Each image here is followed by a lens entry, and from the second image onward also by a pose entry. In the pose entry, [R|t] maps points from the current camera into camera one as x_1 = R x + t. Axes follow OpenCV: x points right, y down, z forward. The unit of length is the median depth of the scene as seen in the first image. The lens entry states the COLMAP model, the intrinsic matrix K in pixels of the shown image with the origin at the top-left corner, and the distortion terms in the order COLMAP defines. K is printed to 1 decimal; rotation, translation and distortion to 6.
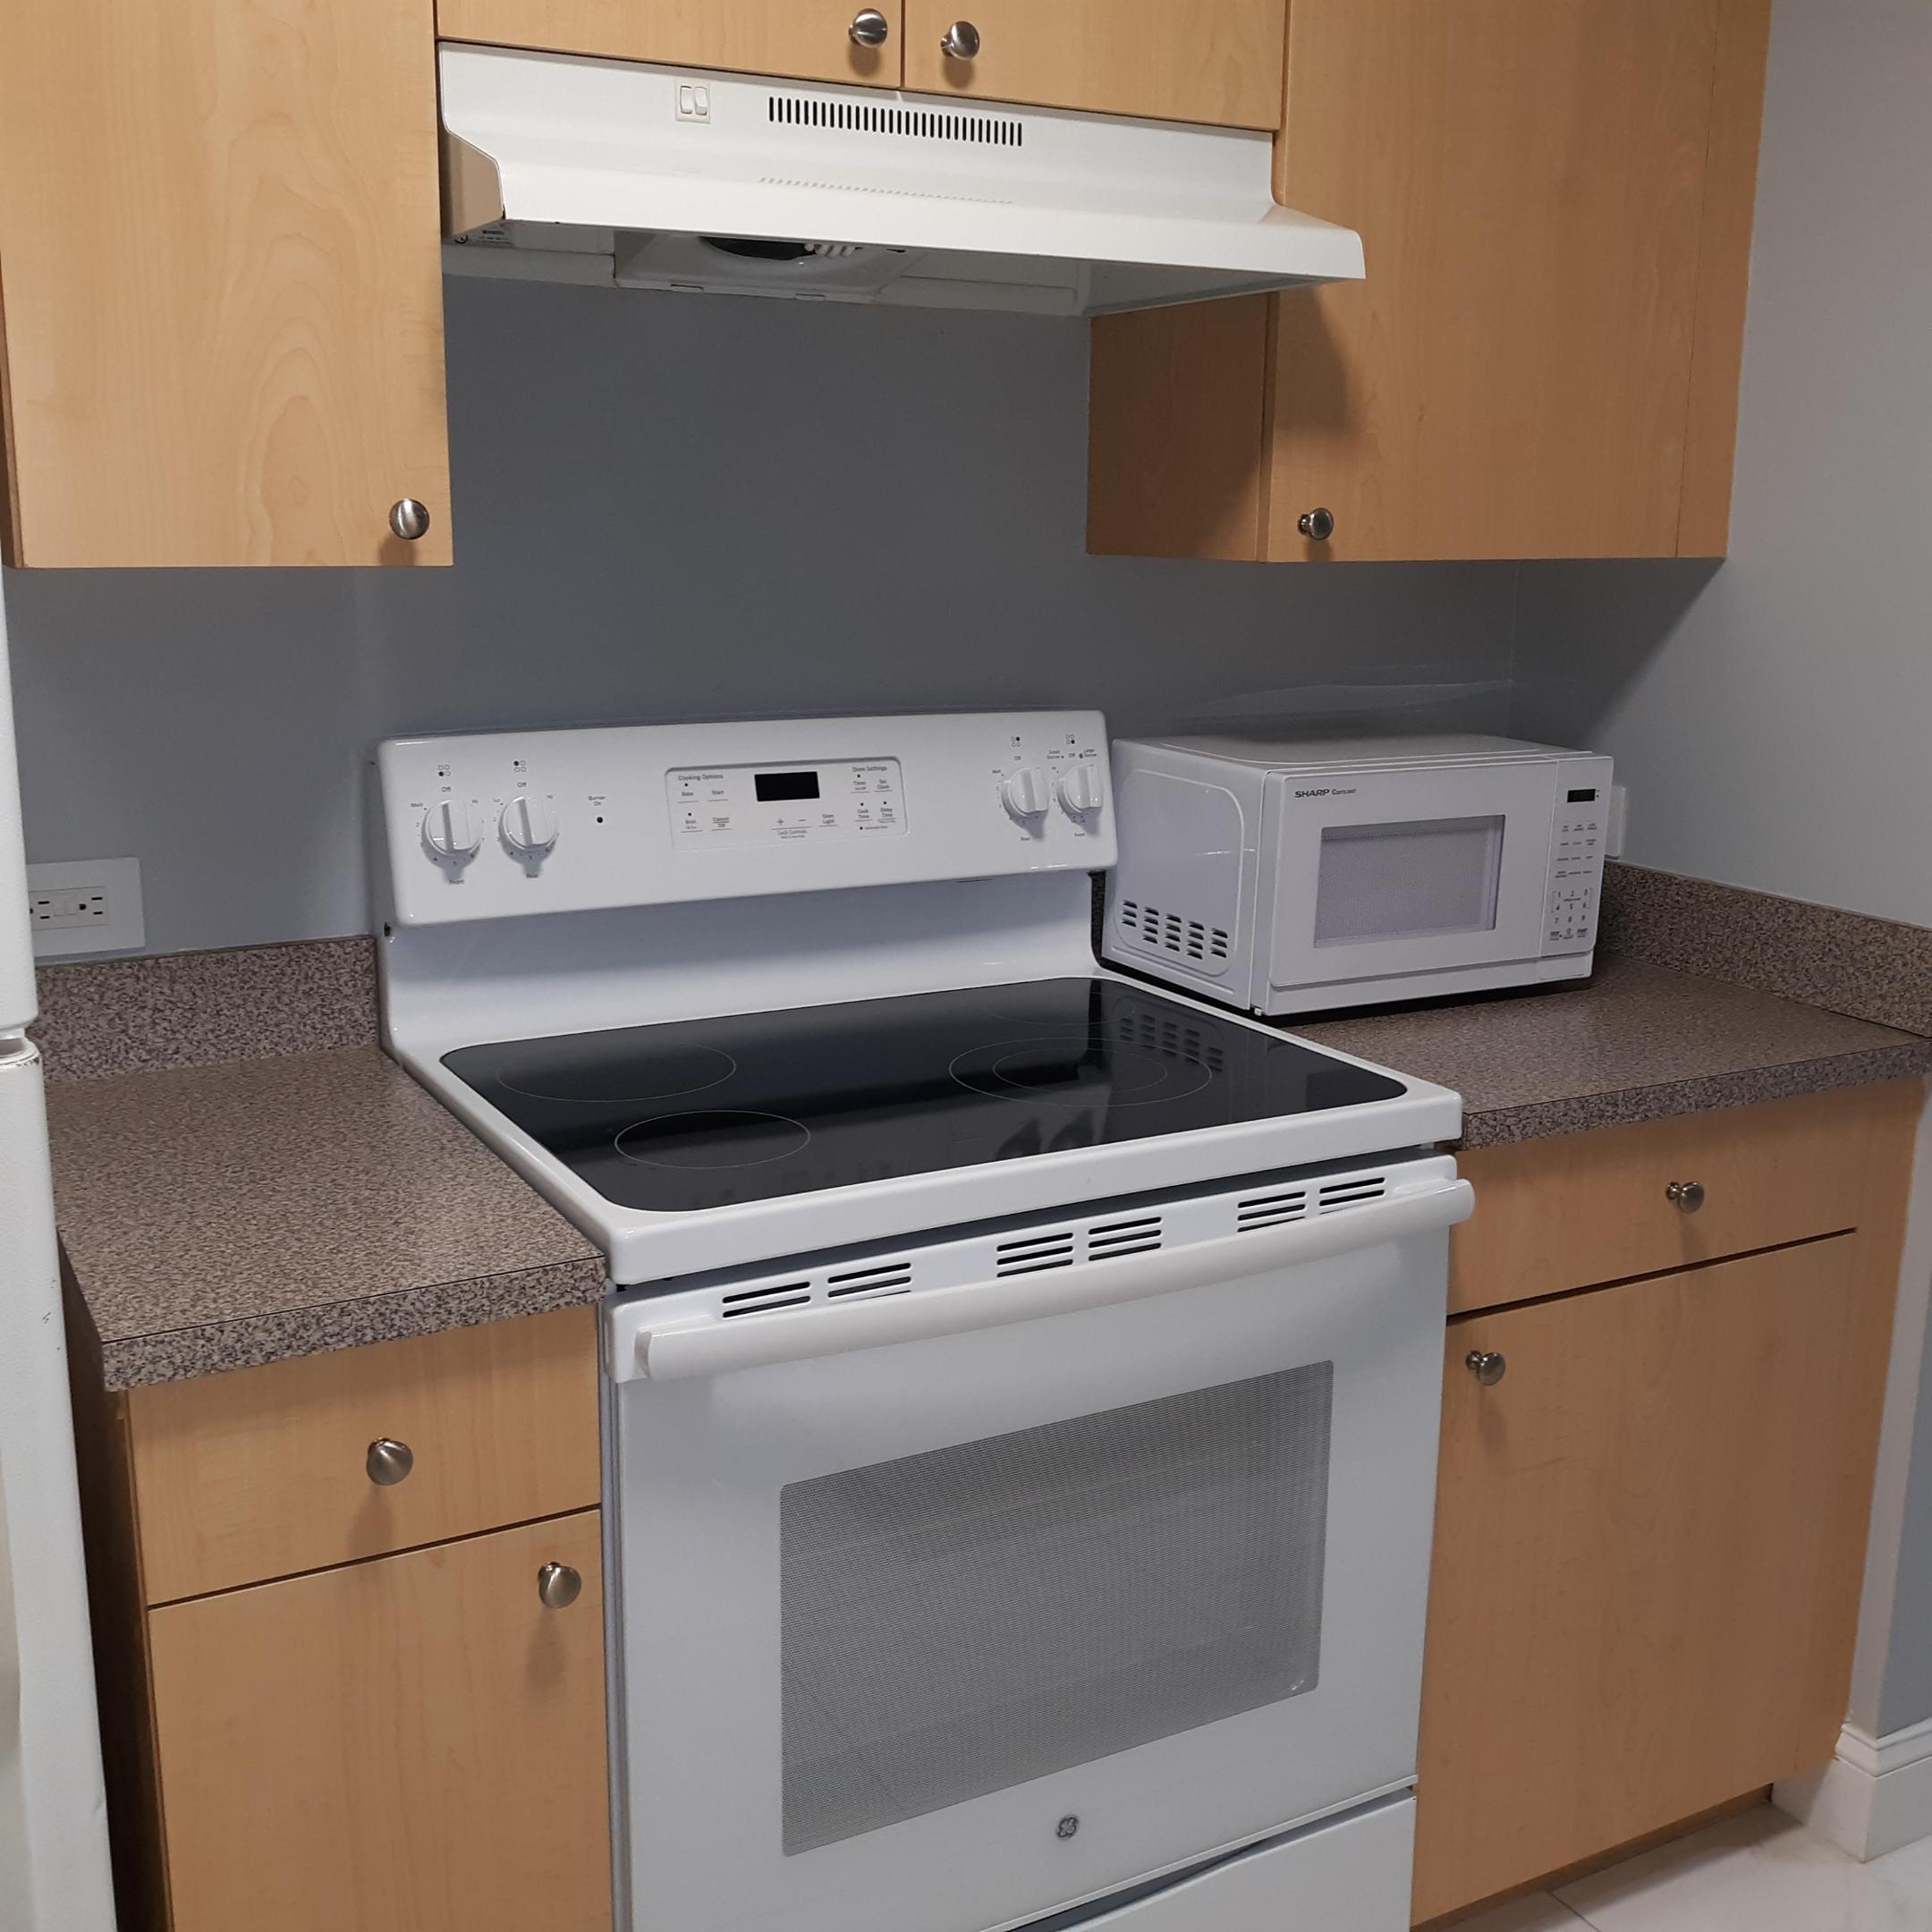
lens RADIAL K [[2129.4, 0, 961.9], [0, 2129.4, 961.7], [0, 0, 1]] dist [-0.032132, 0.000000]
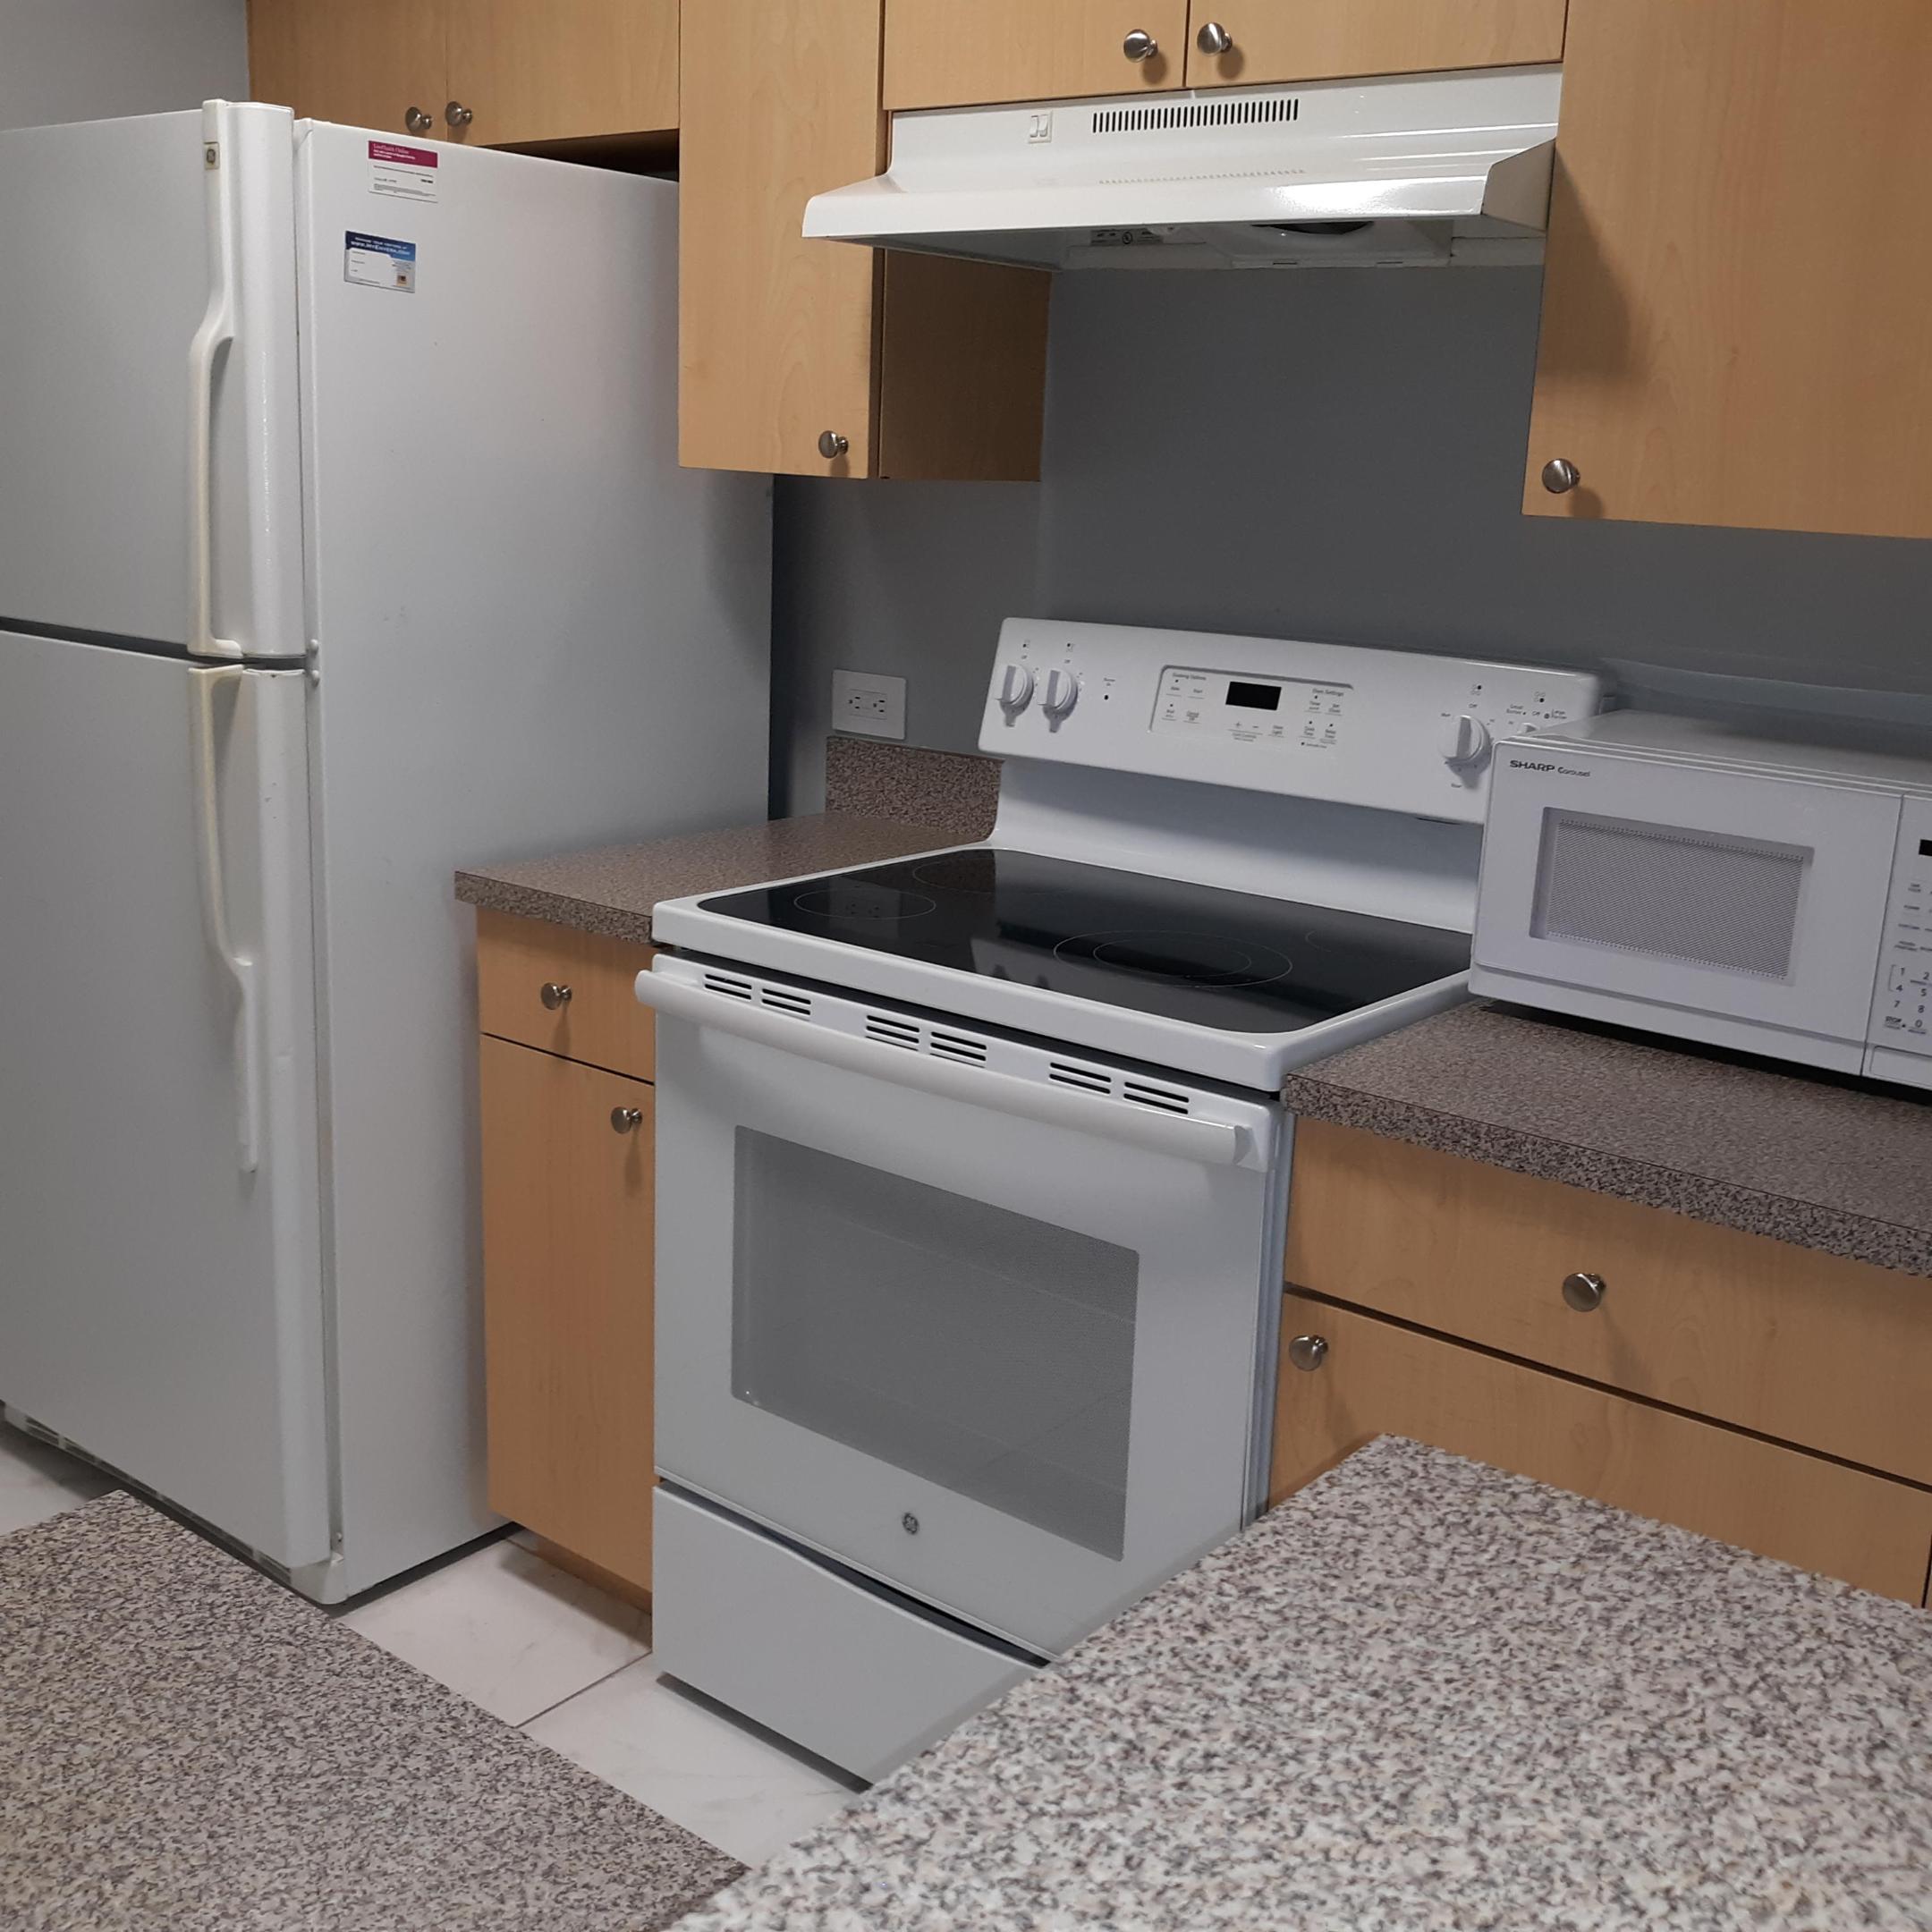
lens RADIAL K [[2129.4, 0, 969.5], [0, 2129.4, 982.6], [0, 0, 1]] dist [-0.032132, 0.000000]
pose [[0.379862, 0.234176, -0.894911, 0.985128], [-0.228825, 0.961148, 0.154379, -0.080383], [0.896294, 0.146136, 0.418689, 0.426653]]
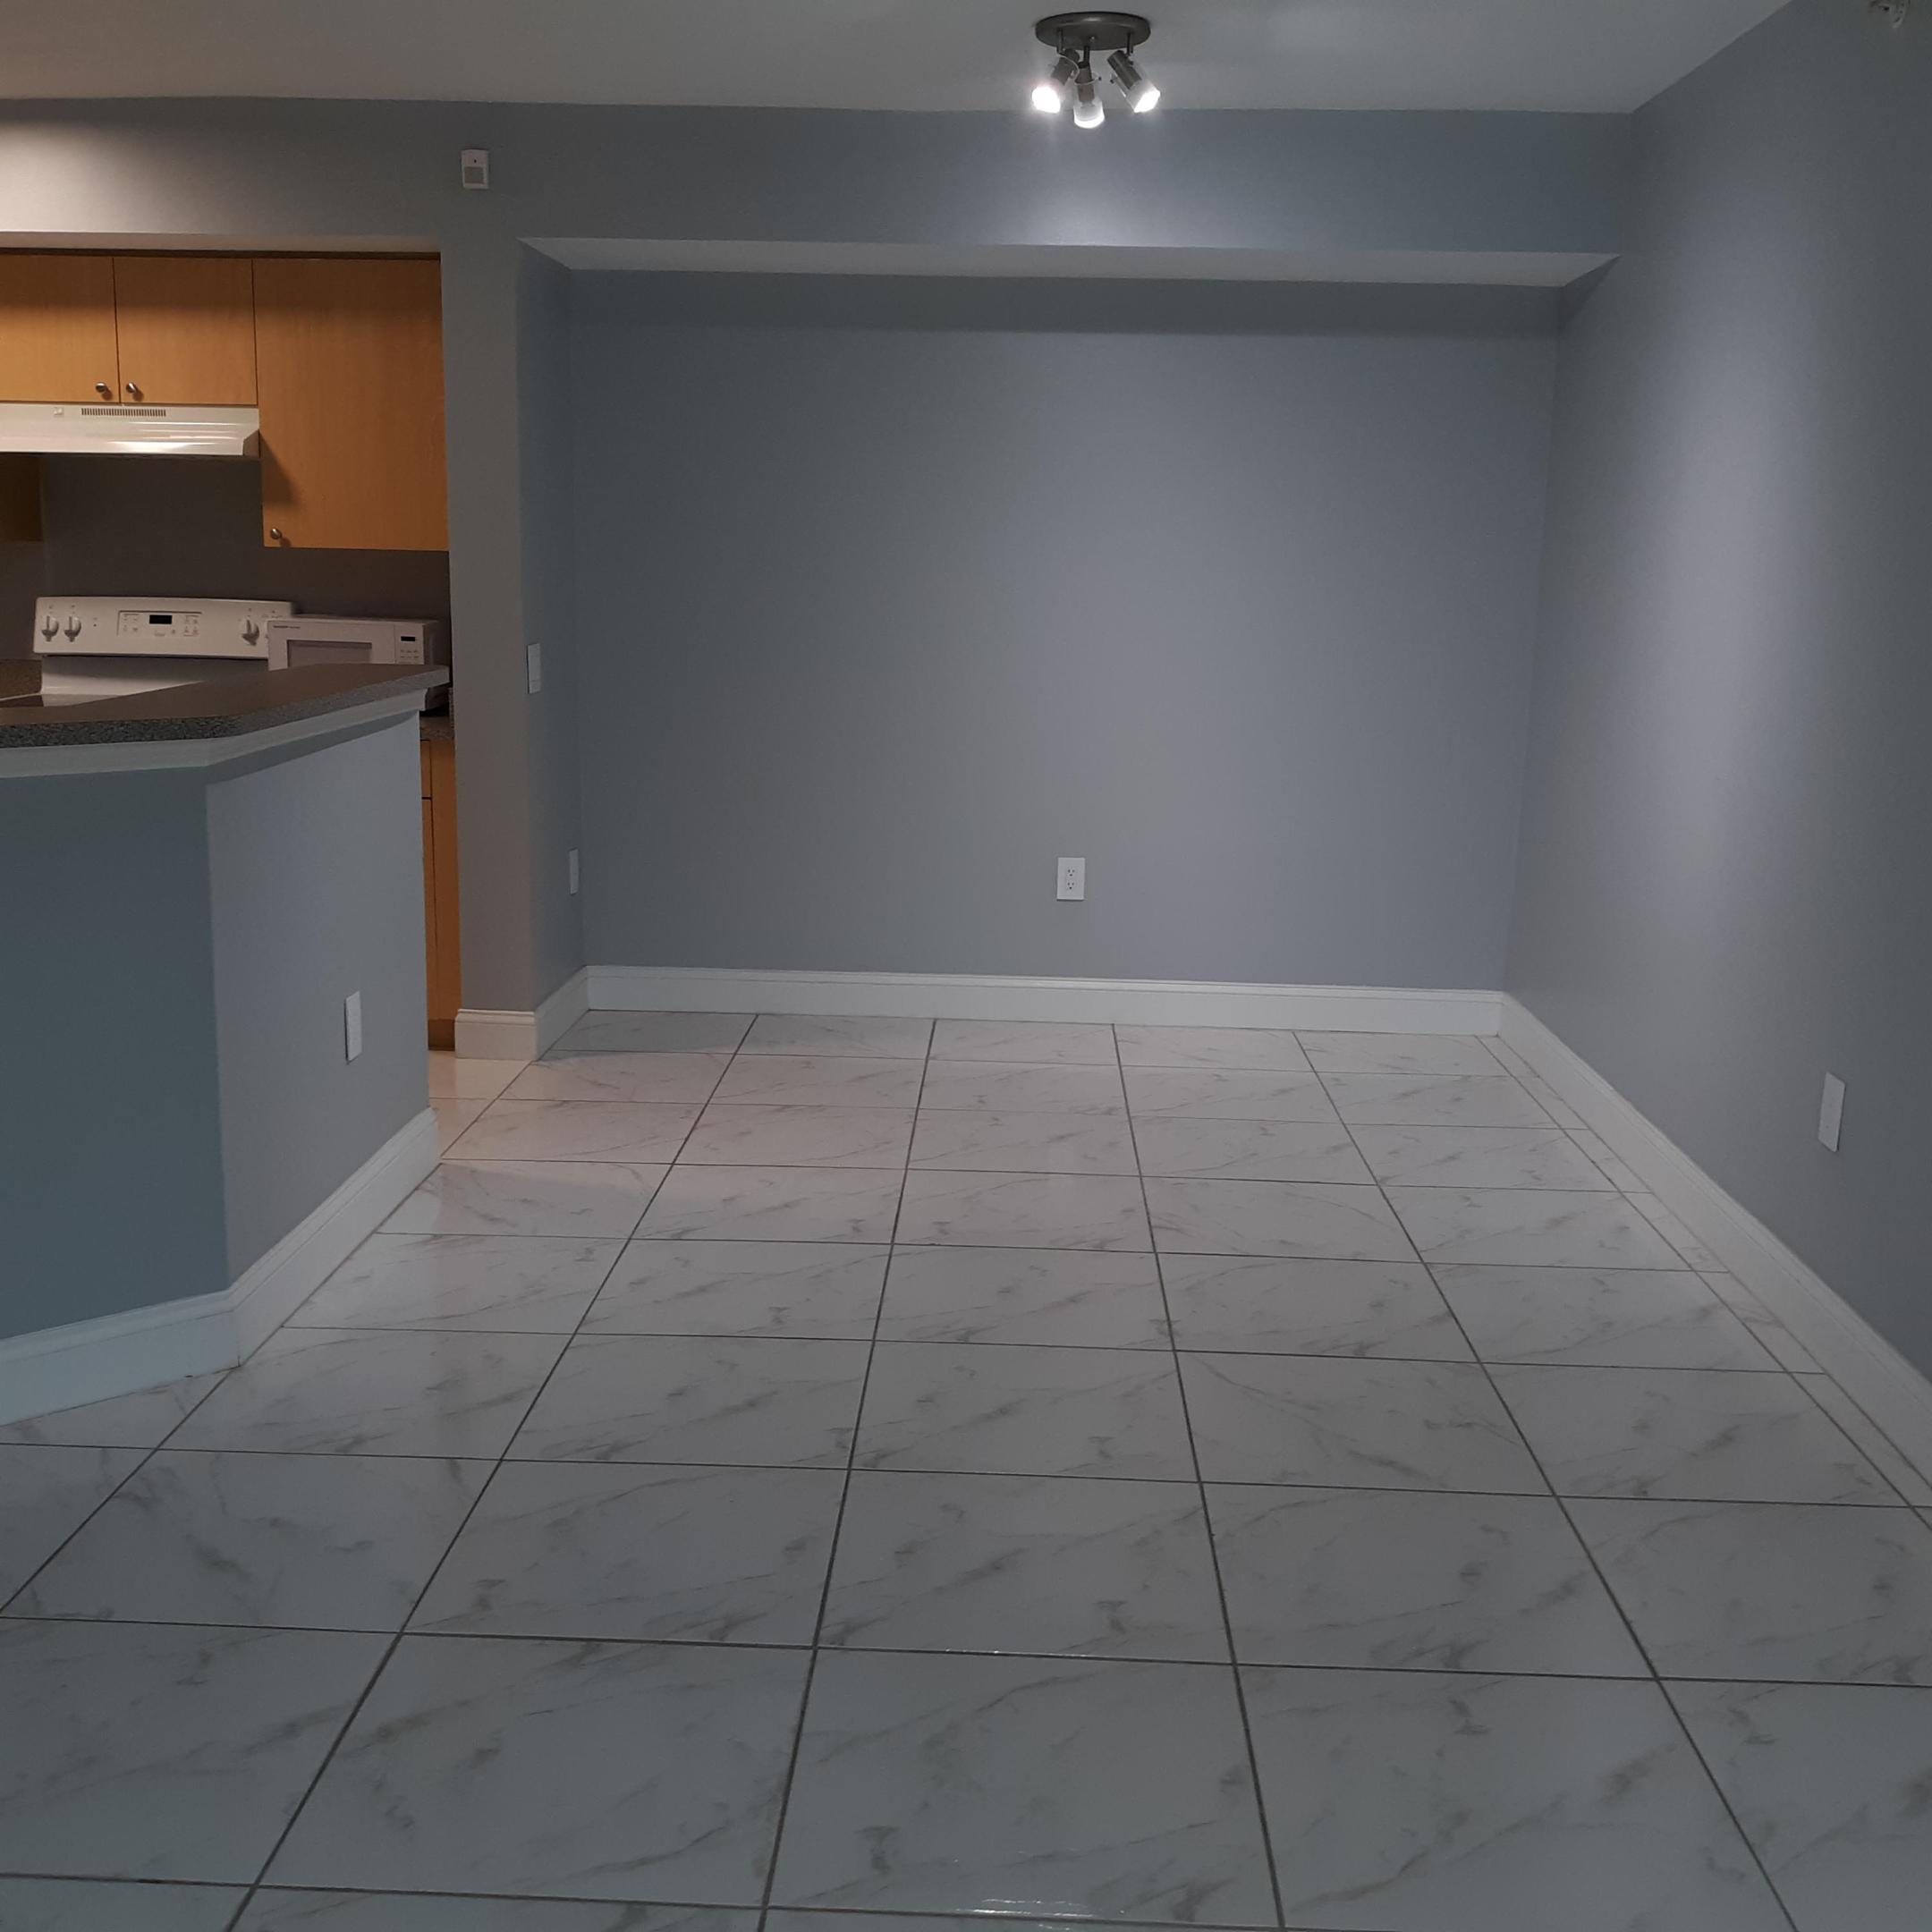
lens RADIAL K [[2129.4, 0, 977.0], [0, 2129.4, 961.3], [0, 0, 1]] dist [-0.032132, 0.000000]
pose [[0.860939, 0.115091, -0.495519, 2.610879], [-0.121120, 0.992435, 0.020067, 0.210335], [0.494080, 0.042740, 0.868365, -1.078215]]
